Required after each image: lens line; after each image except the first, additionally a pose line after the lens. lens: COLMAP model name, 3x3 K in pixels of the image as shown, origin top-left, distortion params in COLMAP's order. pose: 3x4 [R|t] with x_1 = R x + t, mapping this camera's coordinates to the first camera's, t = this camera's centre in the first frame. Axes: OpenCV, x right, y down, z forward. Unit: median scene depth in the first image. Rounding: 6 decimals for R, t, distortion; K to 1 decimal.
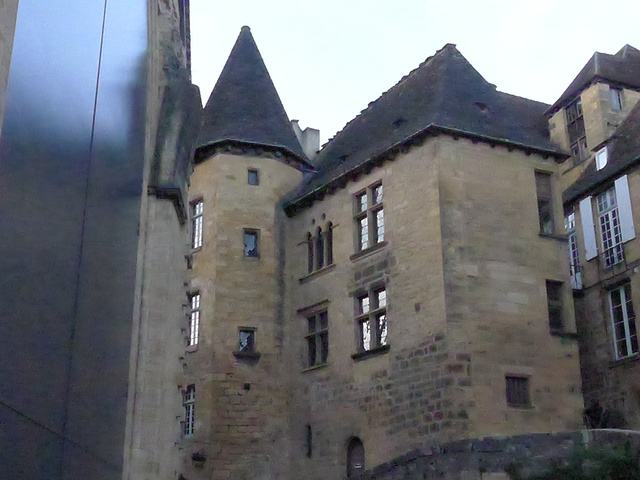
lens RADIAL K [[869.5, 0, 319.7], [0, 869.5, 239.6], [0, 0, 1]] dist [-0.016042, 0.000000]
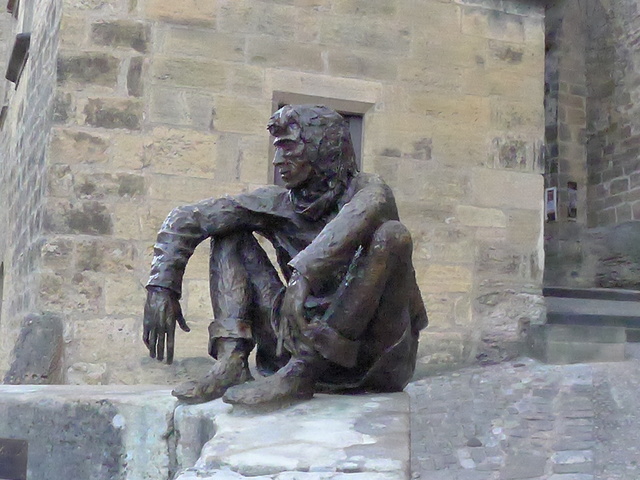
lens RADIAL K [[750.6, 0, 320.3], [0, 750.6, 239.7], [0, 0, 1]] dist [-0.025921, 0.000000]
pose [[0.989336, 0.025224, -0.143452, 0.274001], [0.006916, 0.975644, 0.219253, 0.148339], [0.145489, -0.217907, 0.965065, 0.742563]]
